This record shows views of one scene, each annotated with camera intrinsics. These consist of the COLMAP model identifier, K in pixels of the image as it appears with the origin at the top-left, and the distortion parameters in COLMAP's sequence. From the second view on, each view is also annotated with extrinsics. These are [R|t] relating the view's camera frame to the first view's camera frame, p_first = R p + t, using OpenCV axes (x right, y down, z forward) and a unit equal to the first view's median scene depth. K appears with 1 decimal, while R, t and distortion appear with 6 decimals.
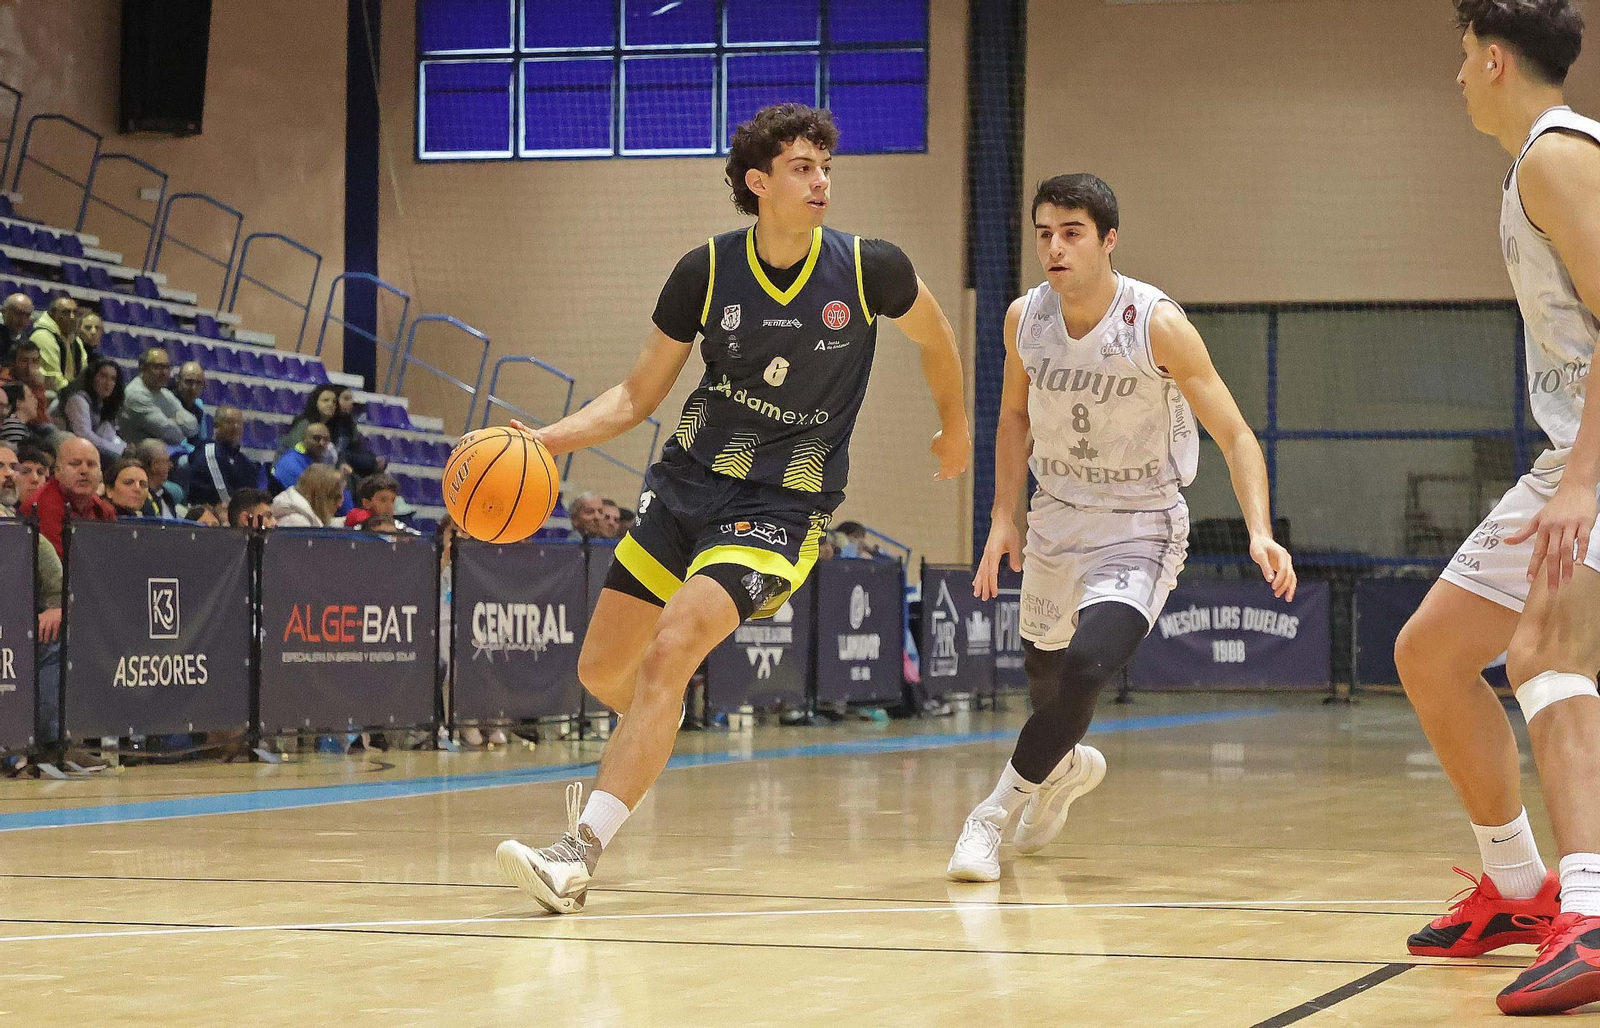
lens RADIAL K [[4956.0, 0, 800.0], [0, 4956.0, 514.0], [0, 0, 1]] dist [-0.004173, 0.521016]
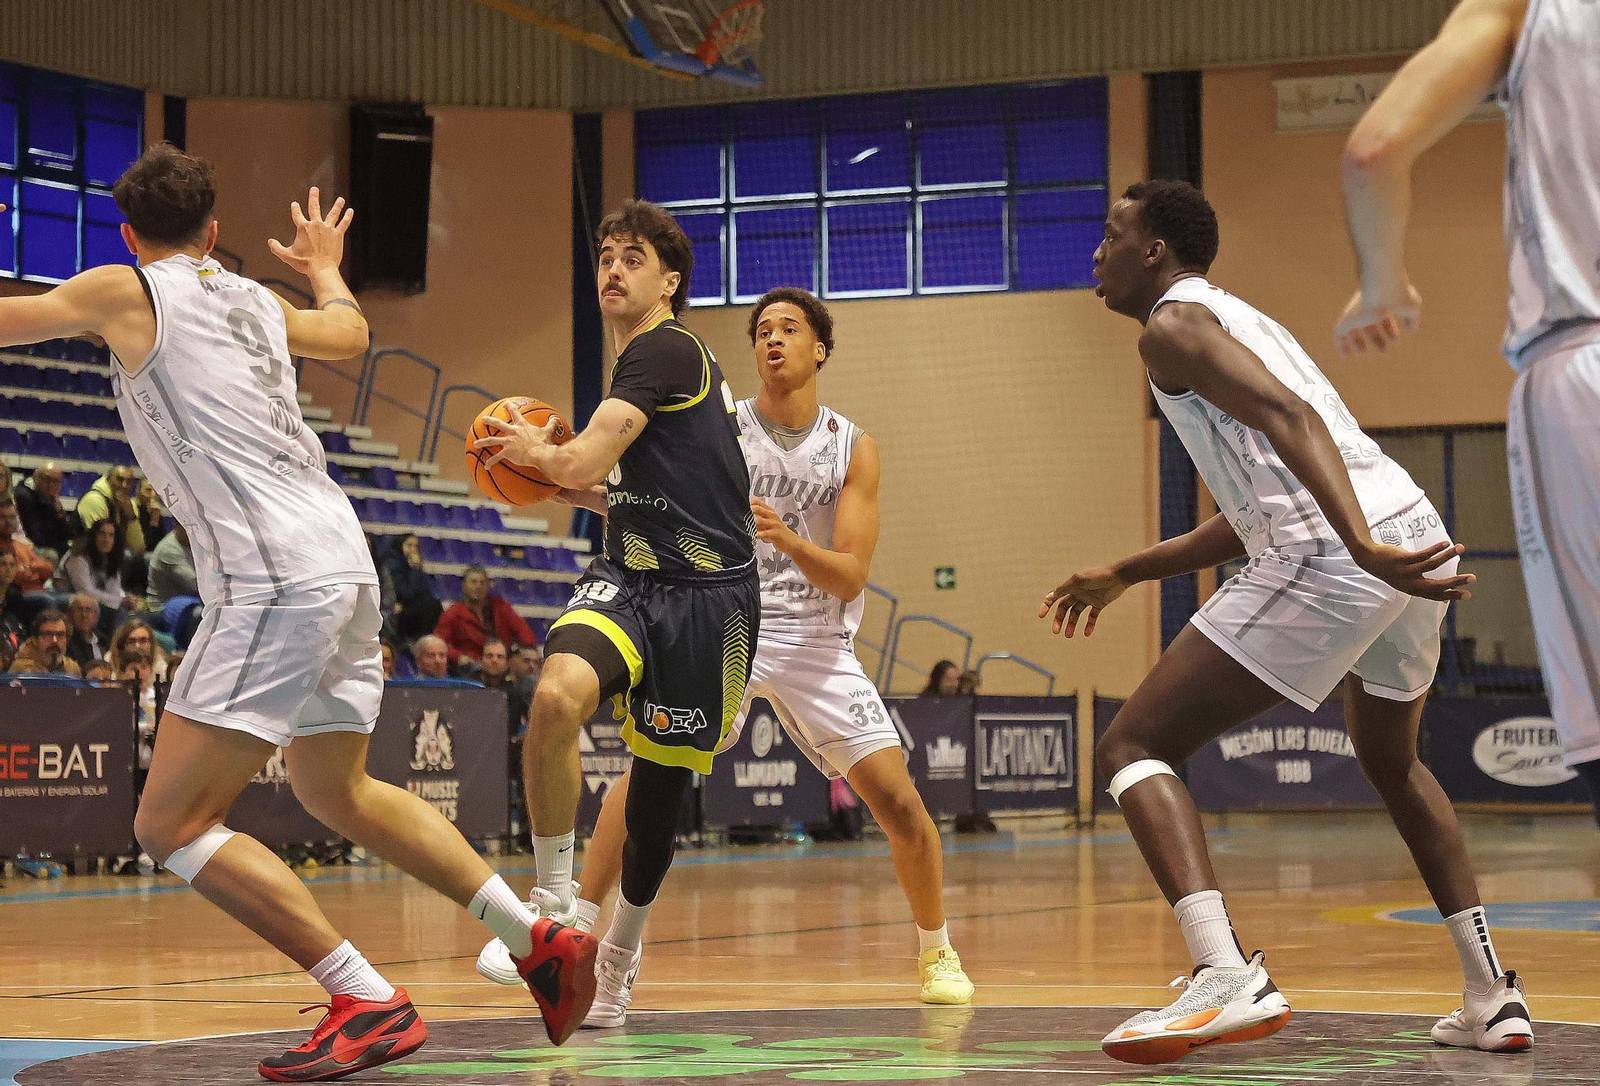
lens RADIAL K [[5110.8, 0, 800.0], [0, 5110.8, 543.0], [0, 0, 1]] dist [0.103993, -0.874124]
pose [[0.985070, -0.024003, -0.170470, 0.166983], [0.020727, 0.999565, -0.020974, 0.000610], [0.170899, 0.017127, 0.985140, -0.056524]]
